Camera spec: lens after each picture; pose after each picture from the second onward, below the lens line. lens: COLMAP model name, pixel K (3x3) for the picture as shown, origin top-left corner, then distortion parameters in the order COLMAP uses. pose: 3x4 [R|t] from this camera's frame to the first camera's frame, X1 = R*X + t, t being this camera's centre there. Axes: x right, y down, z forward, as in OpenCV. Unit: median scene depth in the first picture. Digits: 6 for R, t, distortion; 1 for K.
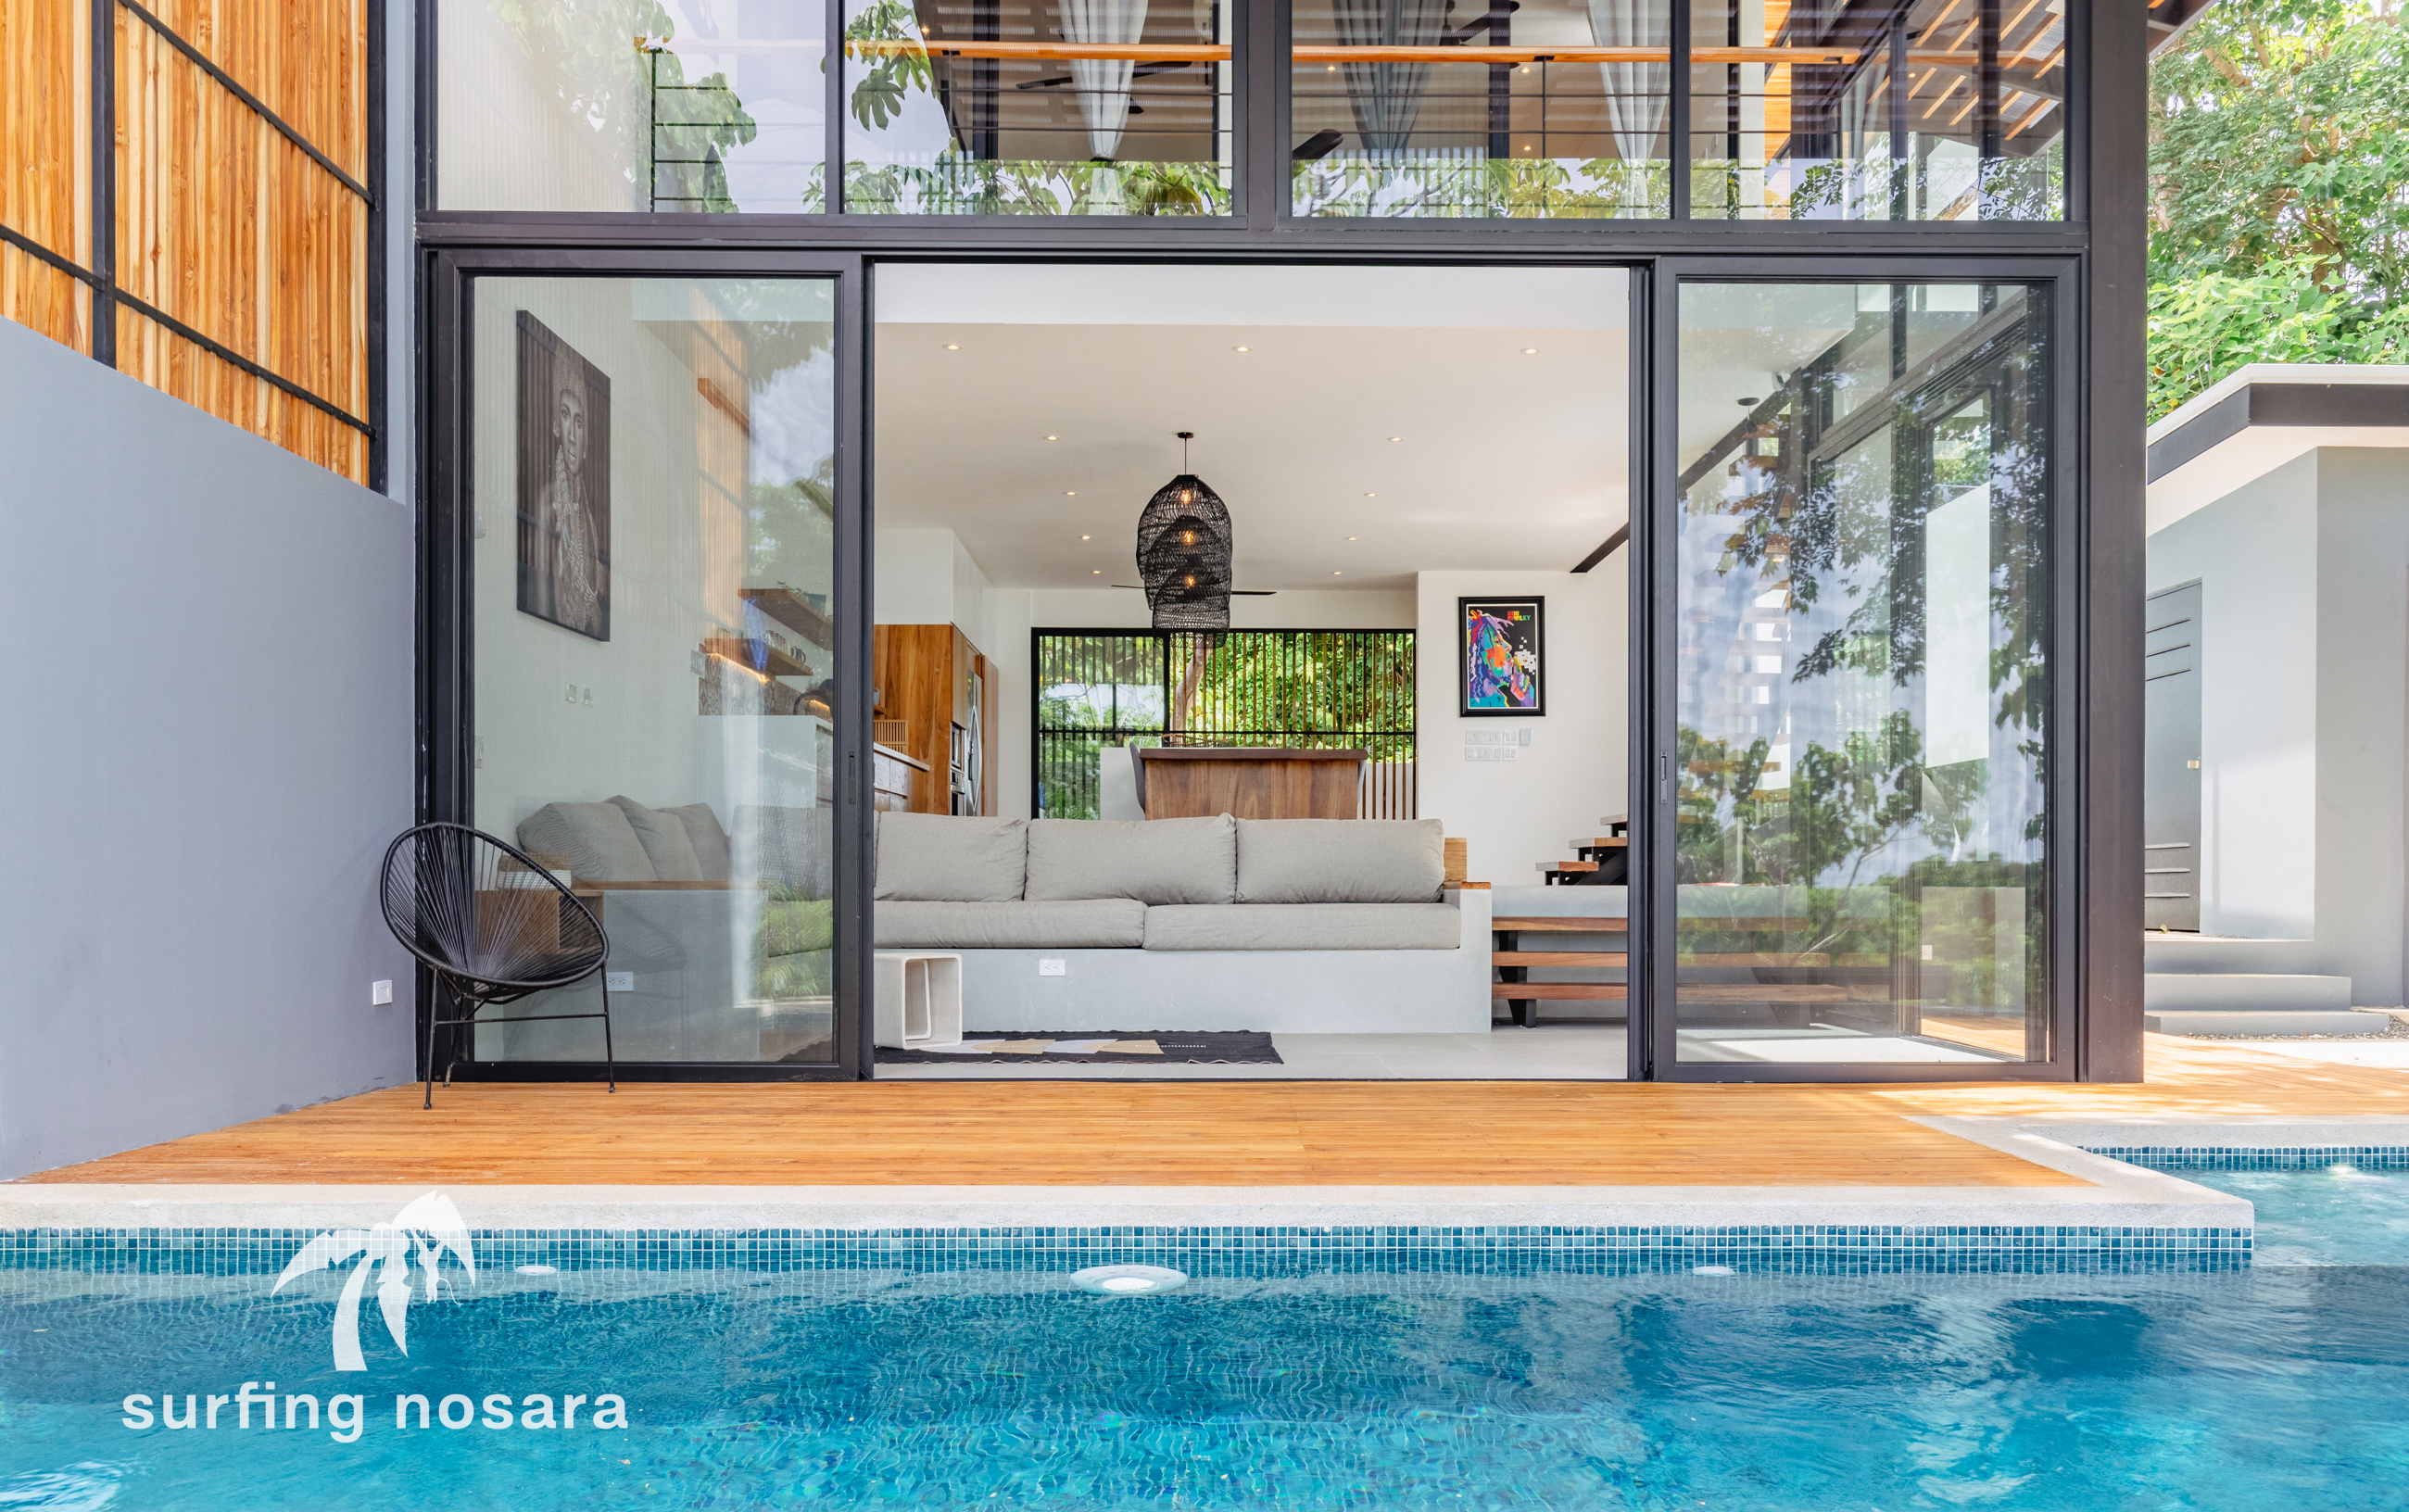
lens RADIAL K [[1816.7, 0, 1223.0], [0, 1816.7, 901.6], [0, 0, 1]] dist [0.000942, -0.004649]
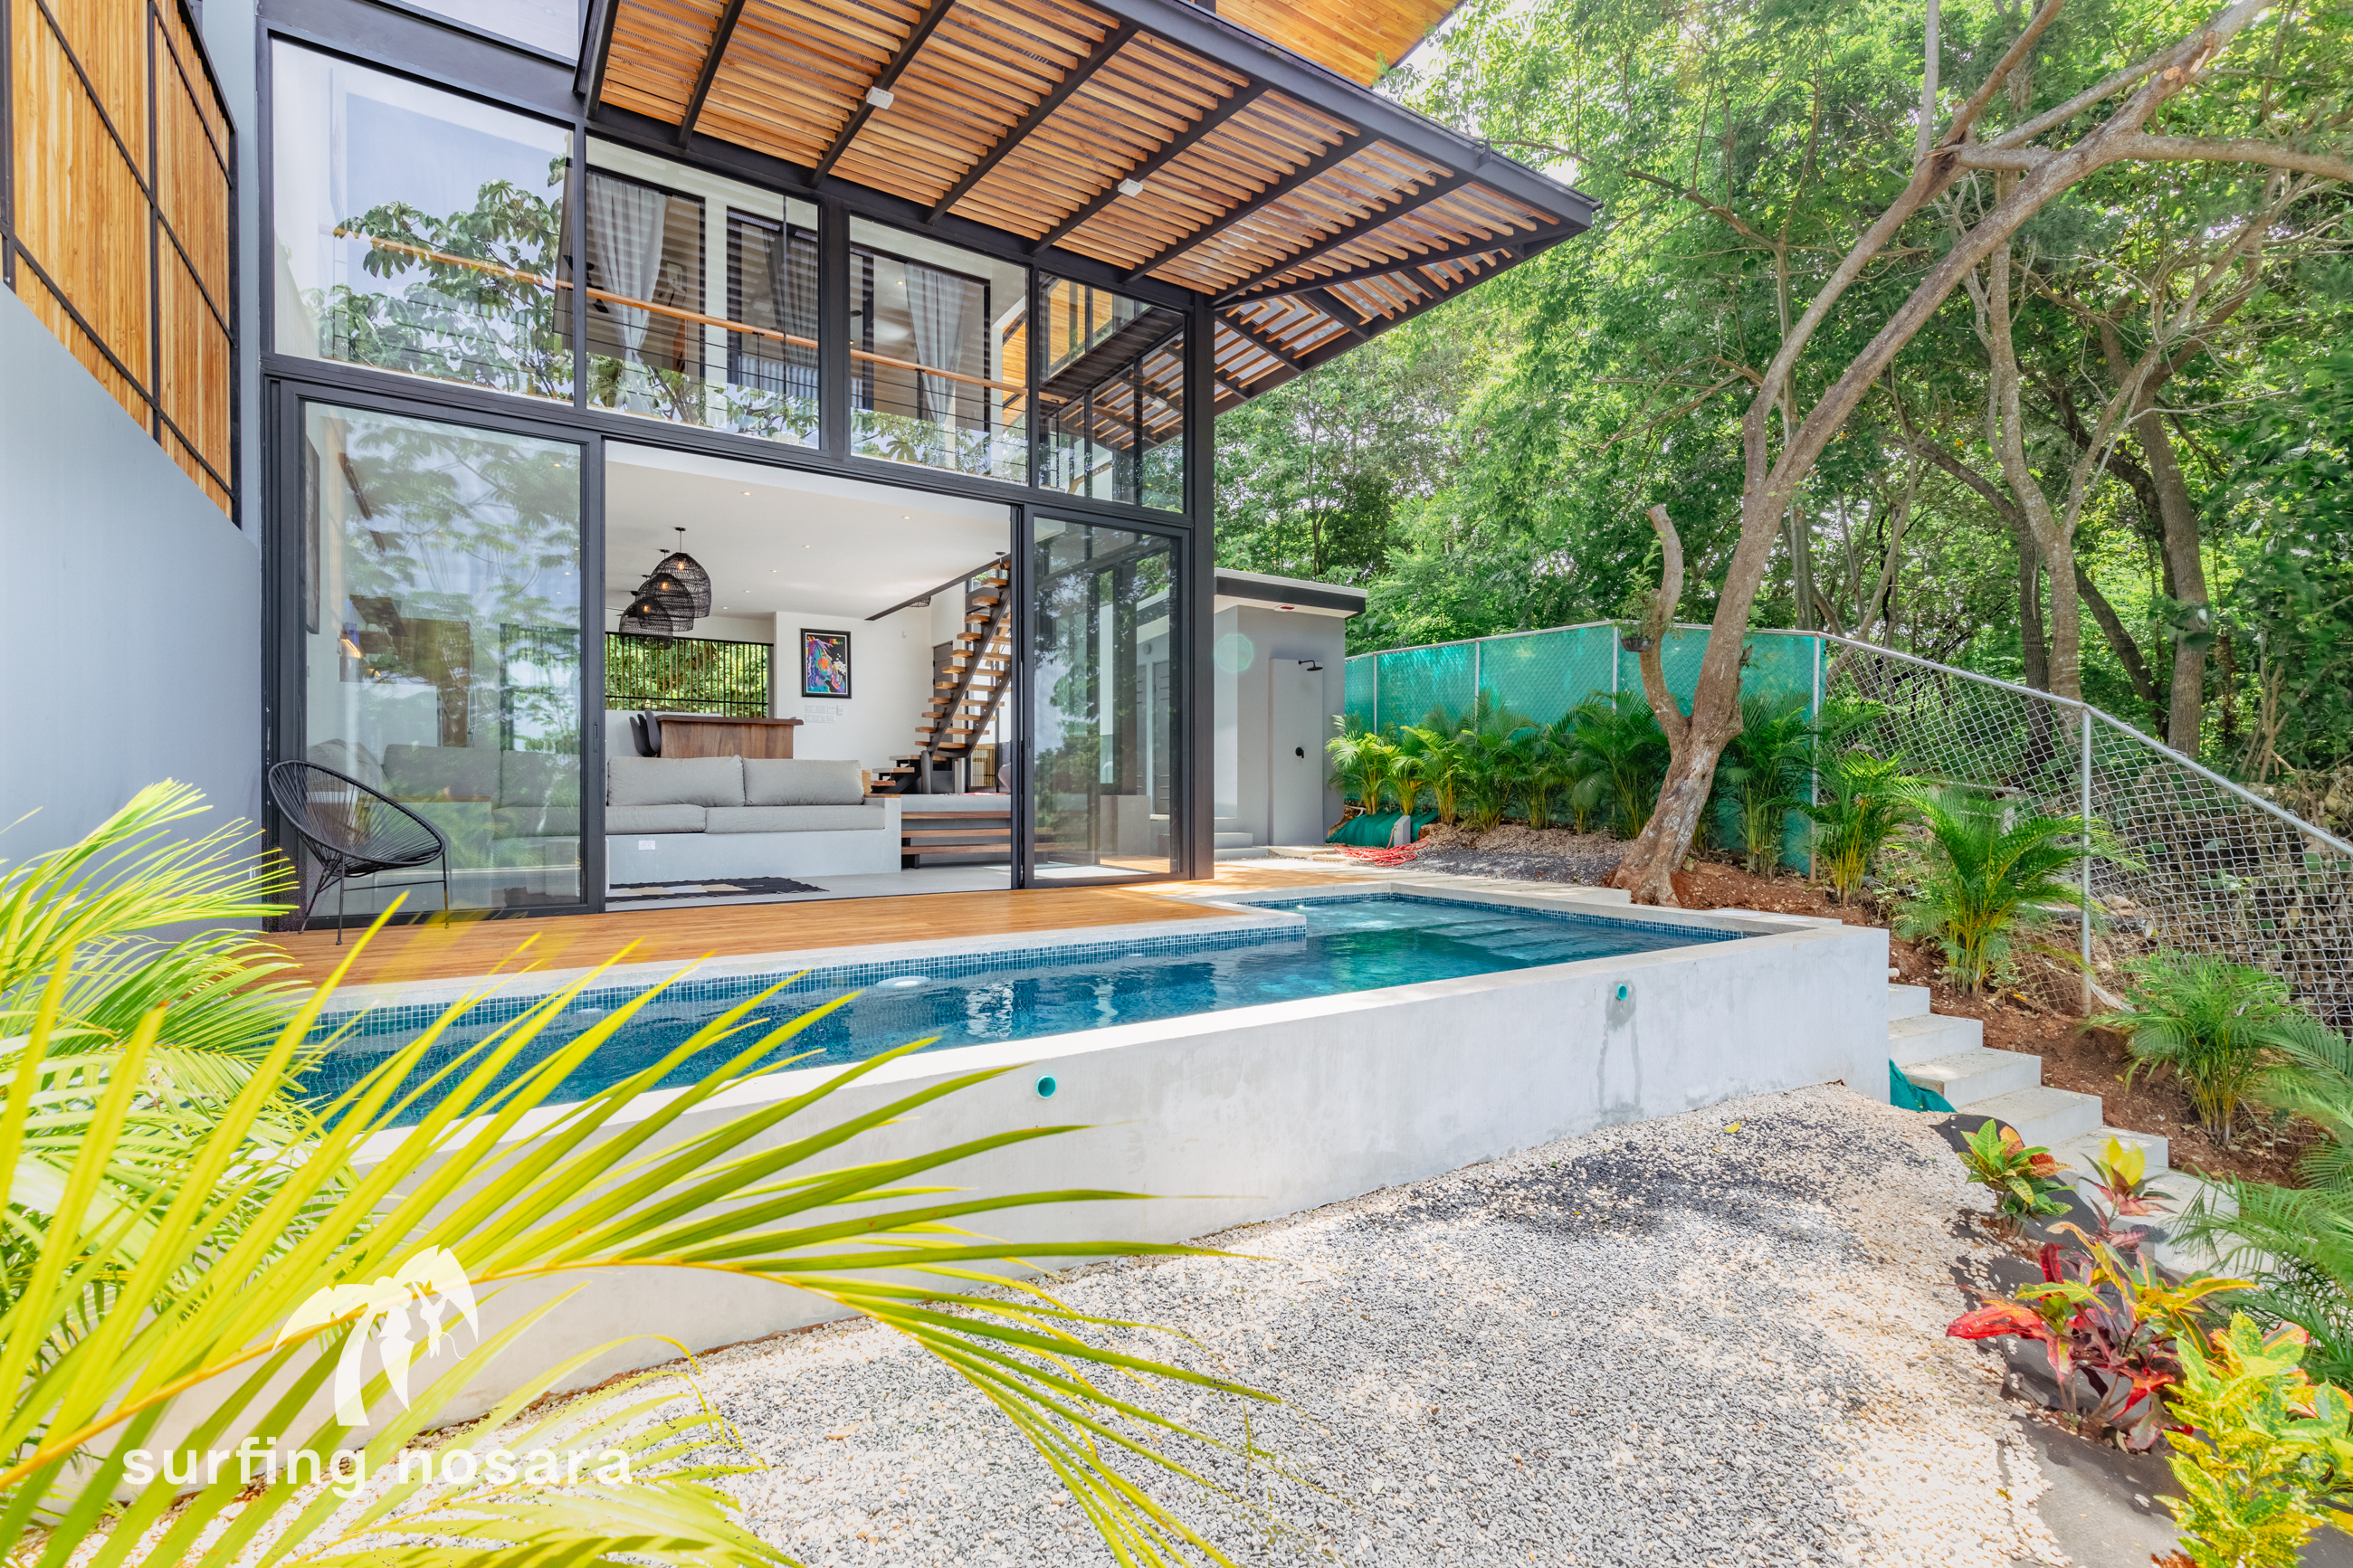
lens RADIAL K [[1055.1, 0, 1191.5], [0, 1055.1, 798.9], [0, 0, 1]] dist [0.009129, -0.000914]
pose [[0.839379, -0.005396, 0.543519, -0.190216], [0.005276, 0.999984, 0.001780, -0.005708], [-0.543520, 0.001373, 0.839395, -0.104025]]
